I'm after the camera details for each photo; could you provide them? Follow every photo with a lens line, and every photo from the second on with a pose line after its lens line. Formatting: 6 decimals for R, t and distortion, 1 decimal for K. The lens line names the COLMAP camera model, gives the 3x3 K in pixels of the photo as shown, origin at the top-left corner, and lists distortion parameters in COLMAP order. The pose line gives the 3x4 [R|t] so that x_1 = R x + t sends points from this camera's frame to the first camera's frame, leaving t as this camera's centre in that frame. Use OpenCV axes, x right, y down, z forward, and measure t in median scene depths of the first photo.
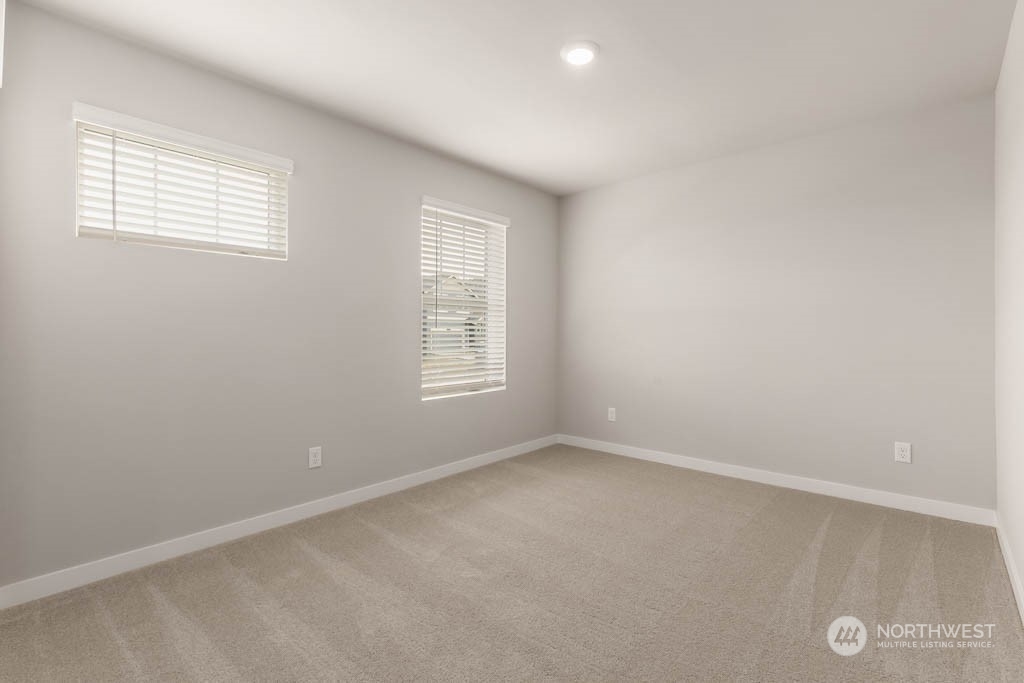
lens RADIAL K [[465.9, 0, 515.7], [0, 465.9, 330.3], [0, 0, 1]] dist [0.018428, 0.000620]
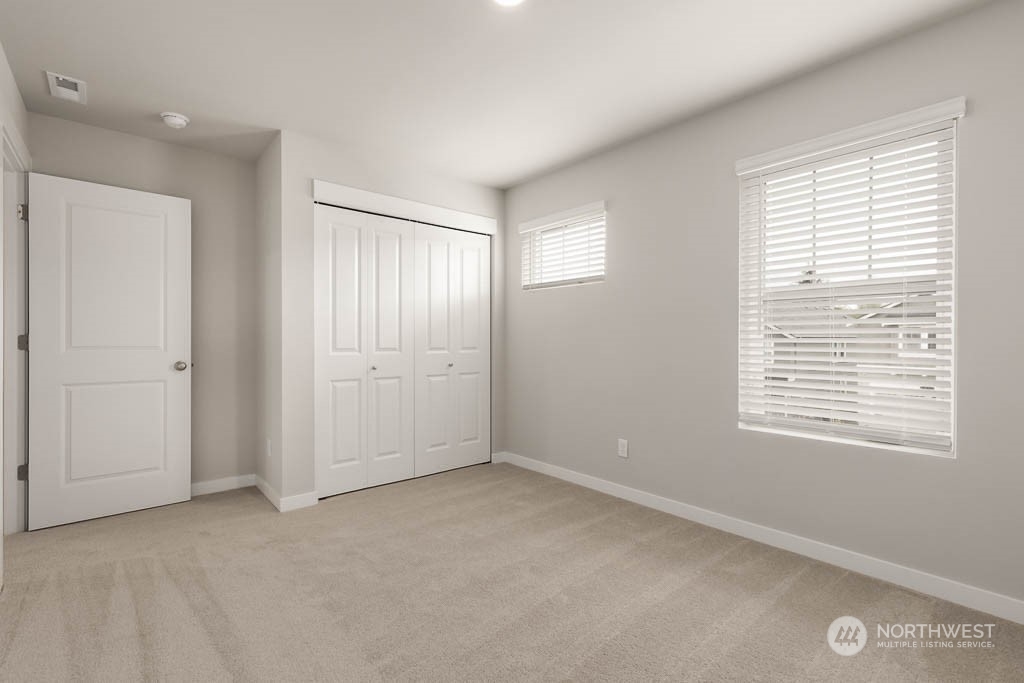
lens RADIAL K [[465.9, 0, 510.9], [0, 465.9, 339.8], [0, 0, 1]] dist [0.018428, 0.000620]
pose [[-0.125399, 0.007433, -0.992079, 0.539465], [0.012939, 0.999899, 0.005856, -0.003953], [0.992022, -0.012103, -0.125482, 0.630359]]
